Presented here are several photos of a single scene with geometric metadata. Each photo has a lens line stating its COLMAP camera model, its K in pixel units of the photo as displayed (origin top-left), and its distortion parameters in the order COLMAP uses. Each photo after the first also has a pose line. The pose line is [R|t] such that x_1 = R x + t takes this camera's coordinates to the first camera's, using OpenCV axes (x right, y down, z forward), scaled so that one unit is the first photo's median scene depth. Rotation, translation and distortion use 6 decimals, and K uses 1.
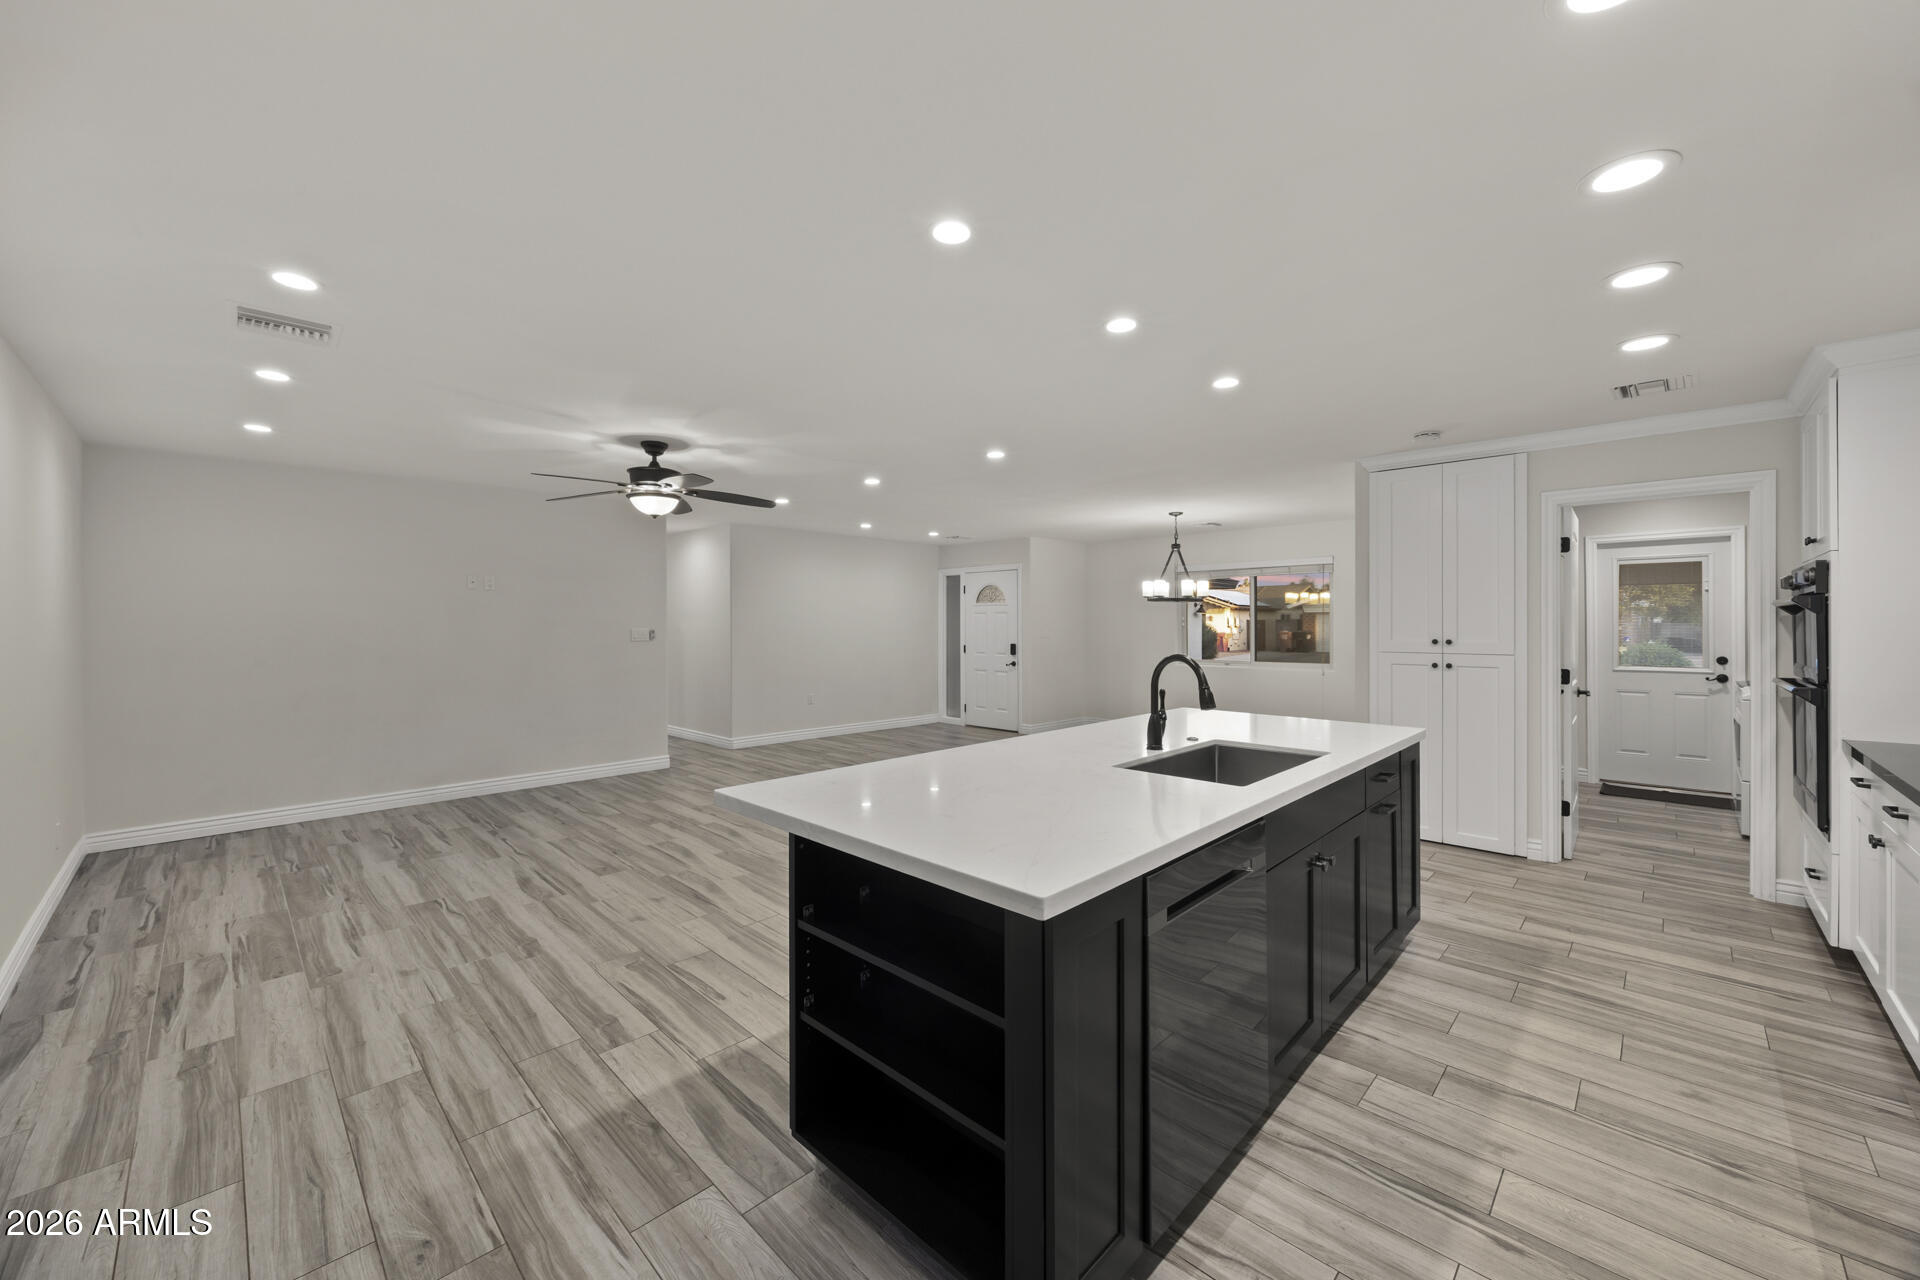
lens RADIAL K [[733.7, 0, 962.9], [0, 733.7, 621.6], [0, 0, 1]] dist [-0.001080, 0.000020]
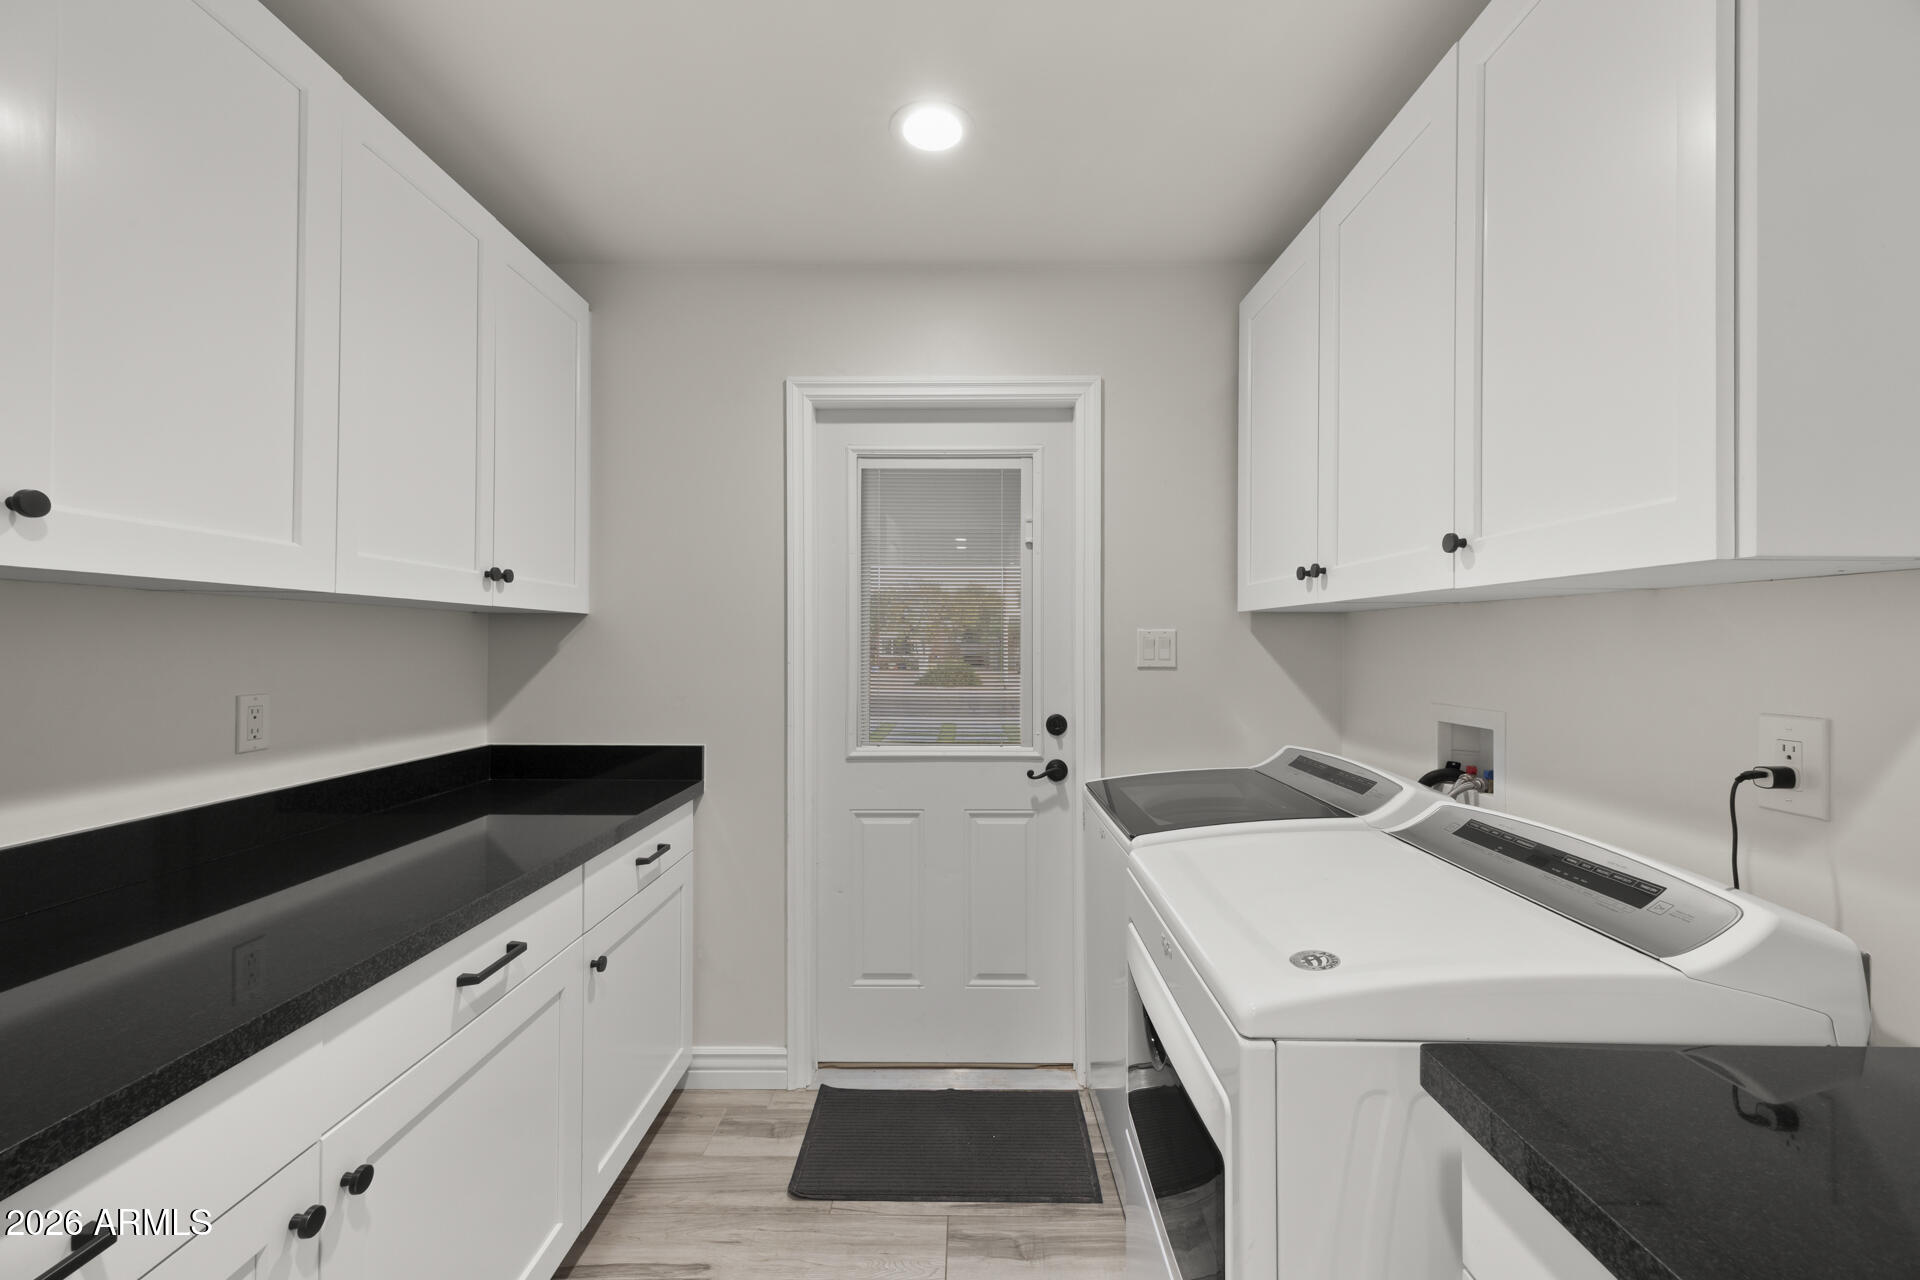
lens RADIAL K [[773.3, 0, 963.5], [0, 773.3, 638.0], [0, 0, 1]] dist [0.004141, 0.000702]
pose [[0.721704, 0.006448, 0.692172, 0.704044], [-0.003867, 0.999979, -0.005284, 0.009495], [-0.692191, 0.001137, 0.721713, 0.725851]]
